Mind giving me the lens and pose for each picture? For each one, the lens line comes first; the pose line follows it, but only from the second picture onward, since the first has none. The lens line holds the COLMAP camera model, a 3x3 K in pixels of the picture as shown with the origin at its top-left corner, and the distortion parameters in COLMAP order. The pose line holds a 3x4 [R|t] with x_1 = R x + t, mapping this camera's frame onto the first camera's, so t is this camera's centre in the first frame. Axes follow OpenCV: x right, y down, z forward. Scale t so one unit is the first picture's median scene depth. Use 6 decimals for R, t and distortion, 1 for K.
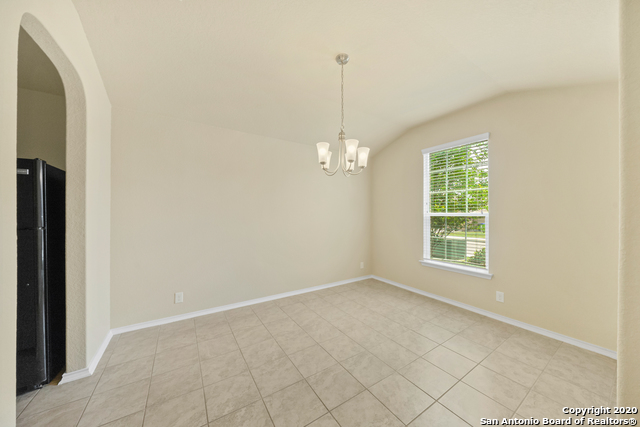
lens RADIAL K [[221.1, 0, 322.3], [0, 221.1, 213.9], [0, 0, 1]] dist [-0.005895, -0.000025]
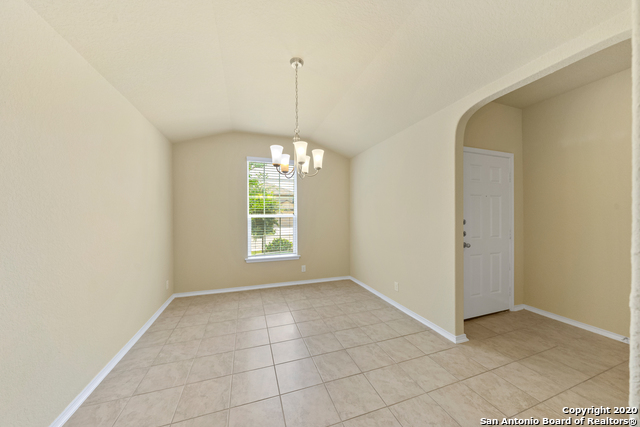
lens RADIAL K [[221.1, 0, 322.8], [0, 221.1, 215.0], [0, 0, 1]] dist [-0.005895, -0.000025]
pose [[0.228075, -0.002651, 0.973640, -0.640341], [0.000181, 0.999996, 0.002681, -0.007180], [-0.973643, -0.000436, 0.228075, 0.476506]]
